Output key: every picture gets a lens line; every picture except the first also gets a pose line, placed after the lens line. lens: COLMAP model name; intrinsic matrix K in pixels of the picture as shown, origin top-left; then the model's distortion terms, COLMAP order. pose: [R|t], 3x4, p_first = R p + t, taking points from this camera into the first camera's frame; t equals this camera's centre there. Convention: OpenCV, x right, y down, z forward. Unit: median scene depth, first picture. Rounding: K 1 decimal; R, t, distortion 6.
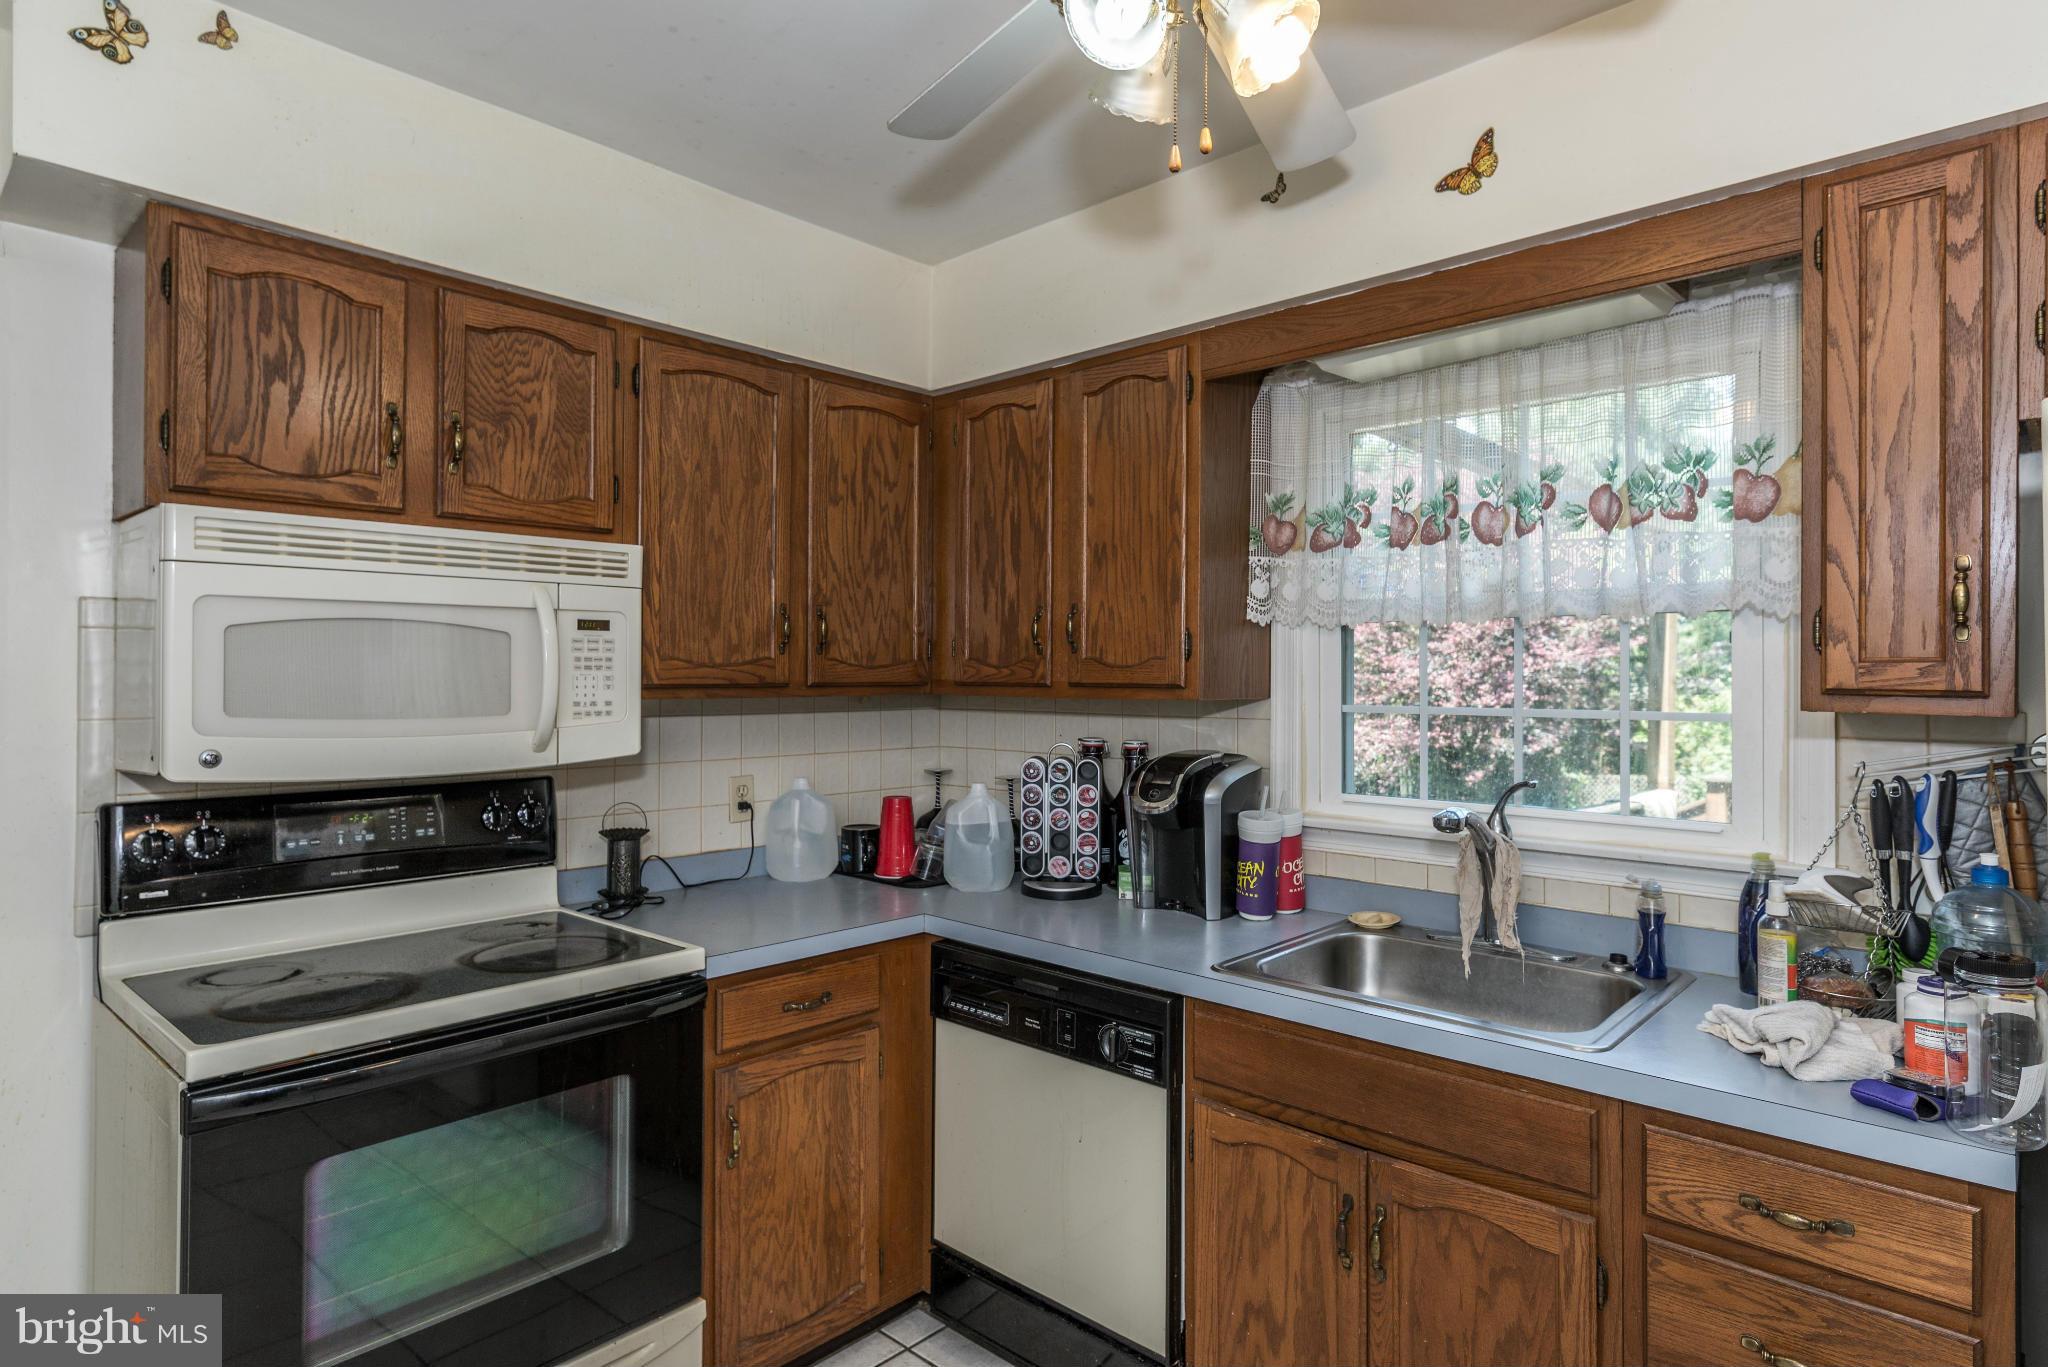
lens RADIAL K [[1106.9, 0, 1023.7], [0, 1106.9, 671.1], [0, 0, 1]] dist [0.002484, -0.000413]
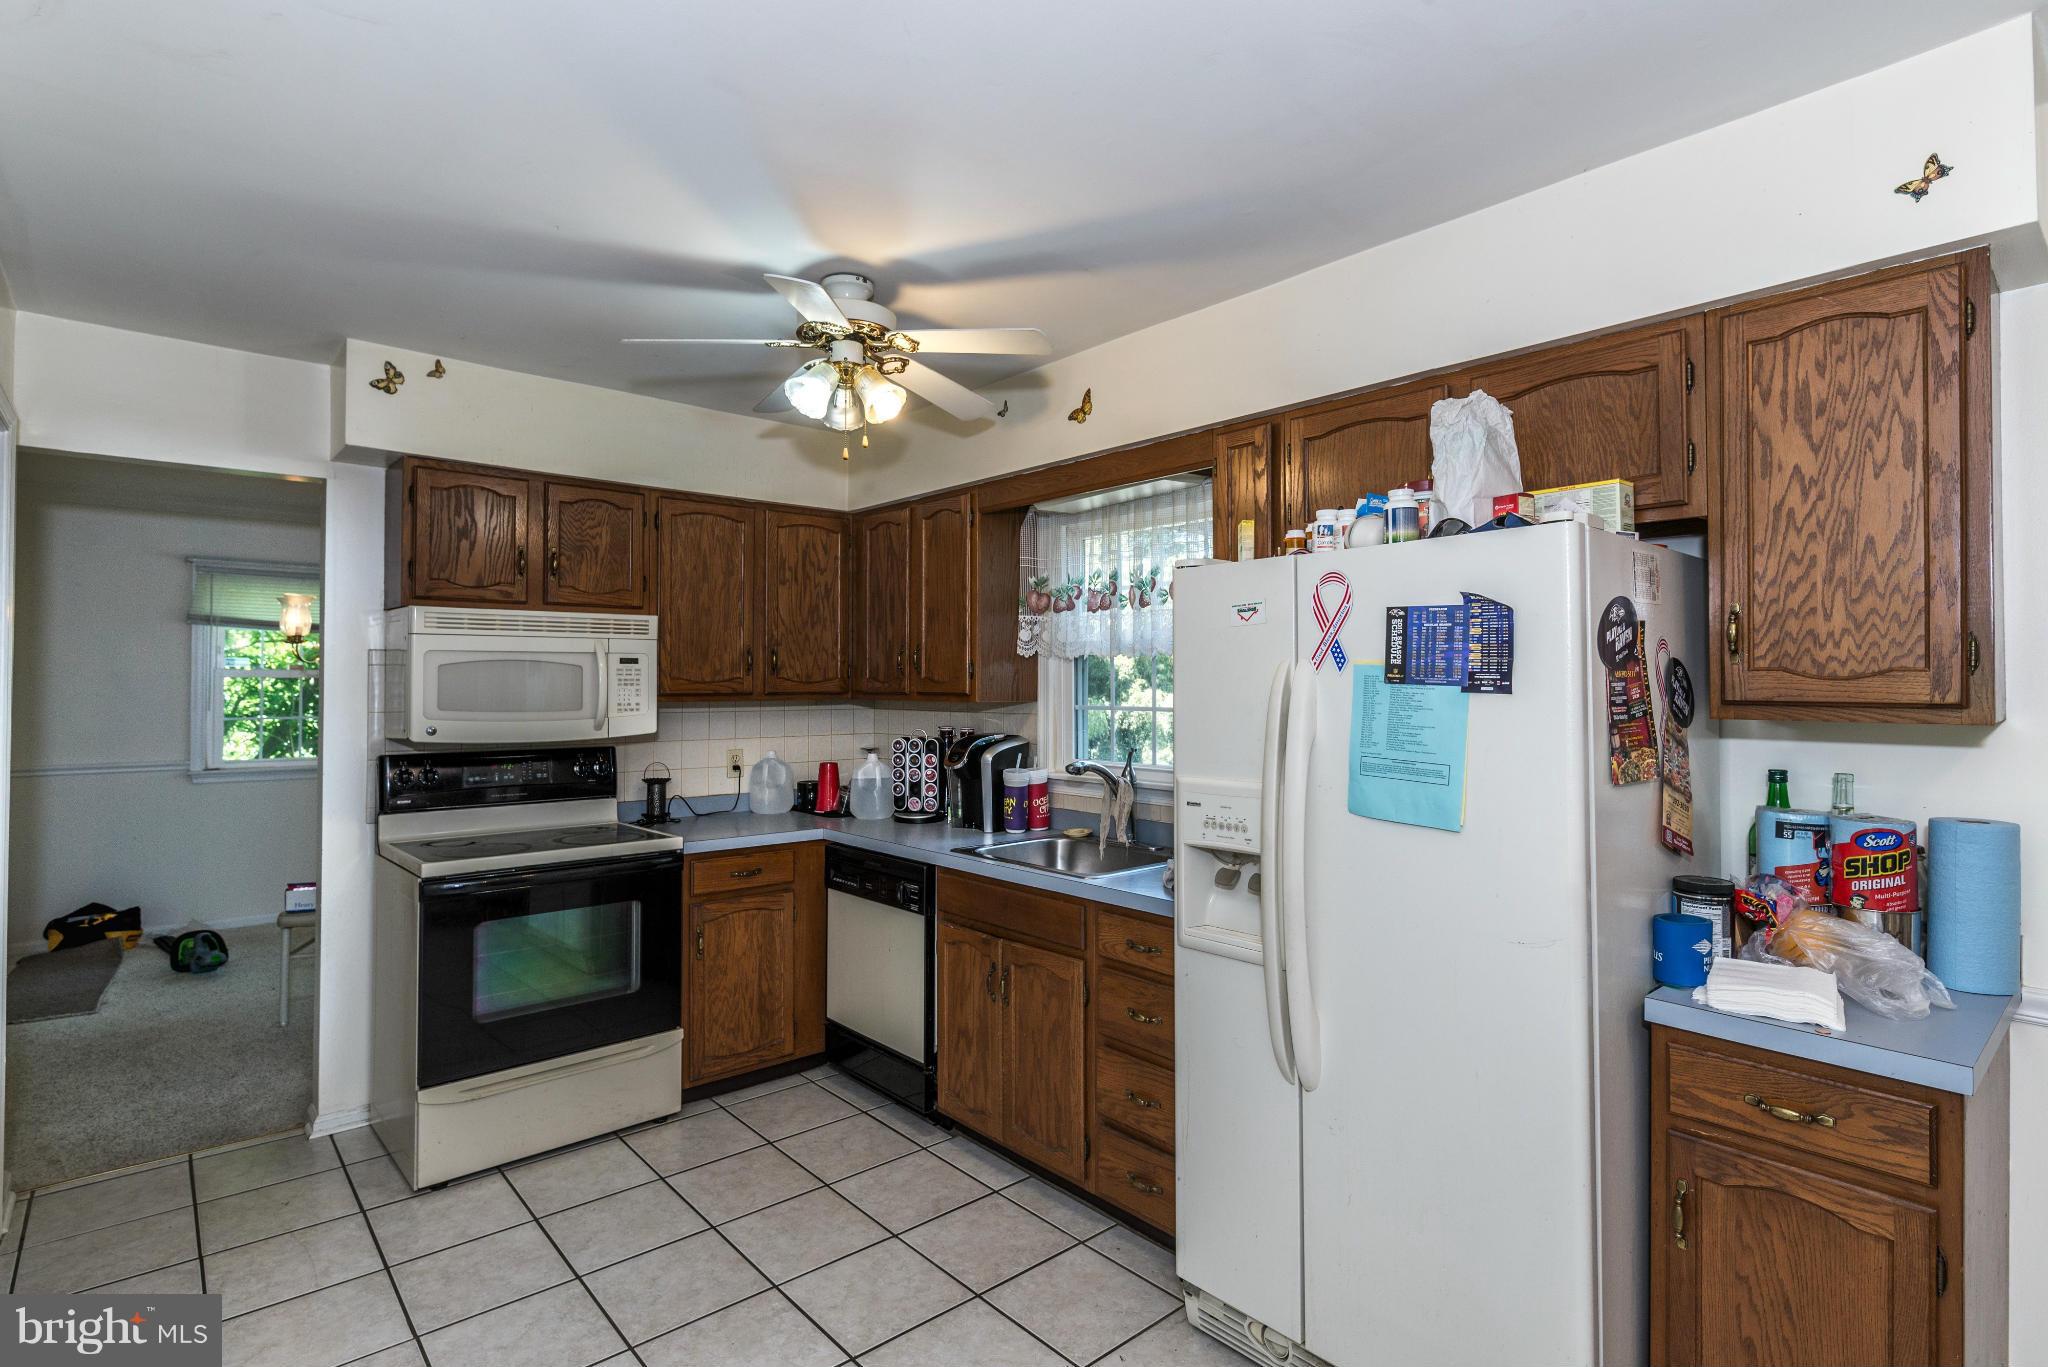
lens RADIAL K [[1006.0, 0, 1026.1], [0, 1006.0, 671.6], [0, 0, 1]] dist [-0.002911, -0.000506]
pose [[0.995487, -0.003881, -0.094815, 0.389479], [0.003141, 0.999963, -0.007952, -0.008409], [0.094842, 0.007619, 0.995463, -0.541229]]
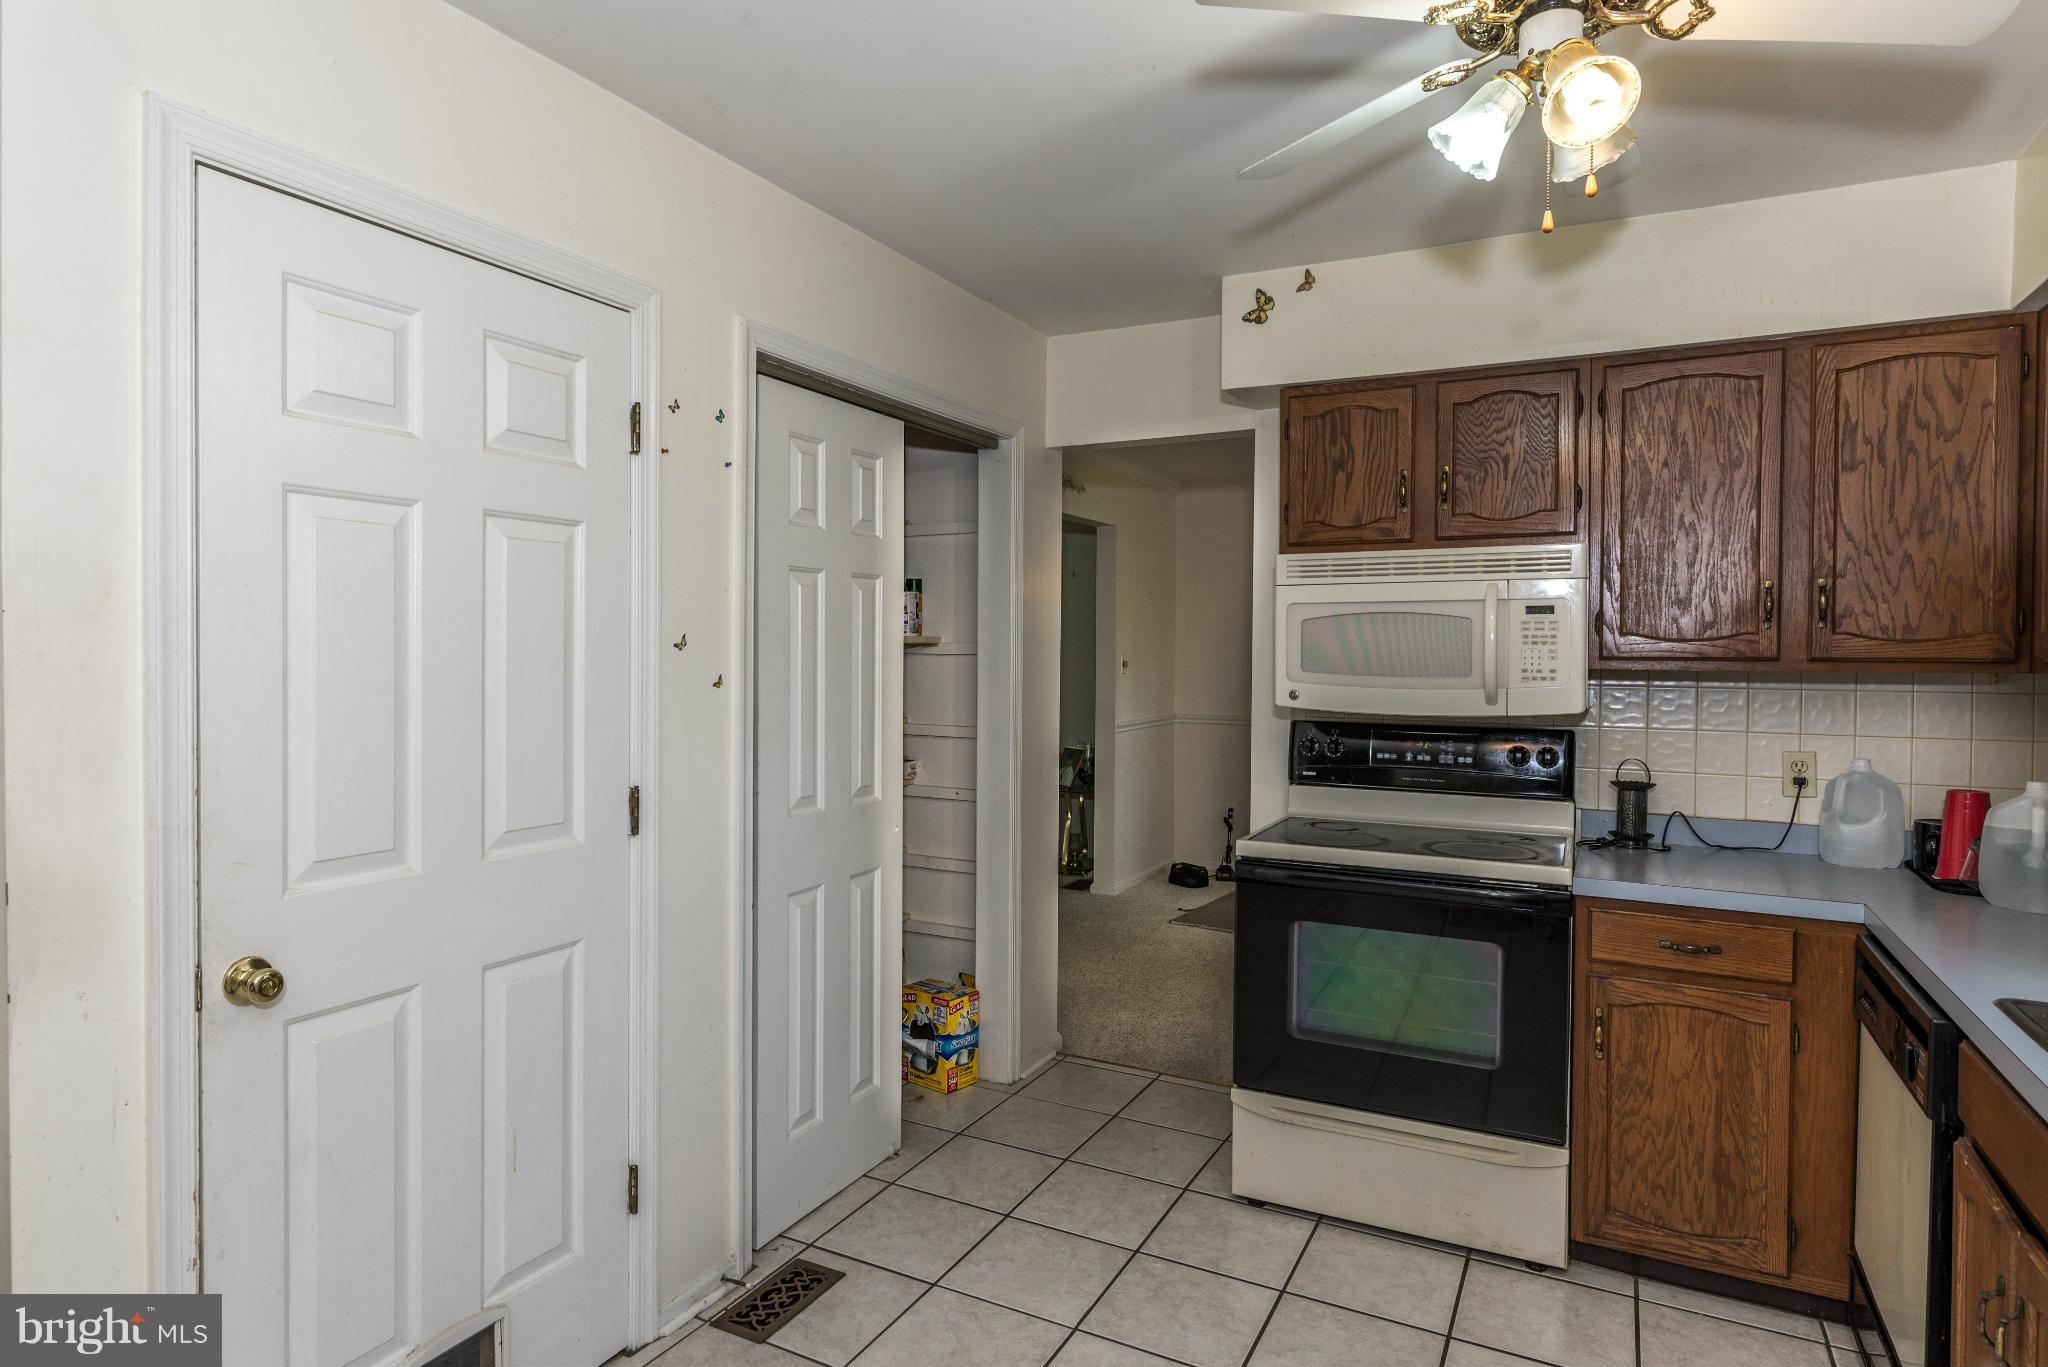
lens RADIAL K [[1140.6, 0, 990.0], [0, 1140.6, 671.2], [0, 0, 1]] dist [-0.004127, -0.001627]
pose [[0.252359, 0.017449, -0.967476, 0.689104], [-0.001699, 0.999844, 0.017589, 0.007001], [0.967632, -0.002795, 0.252350, 0.044615]]
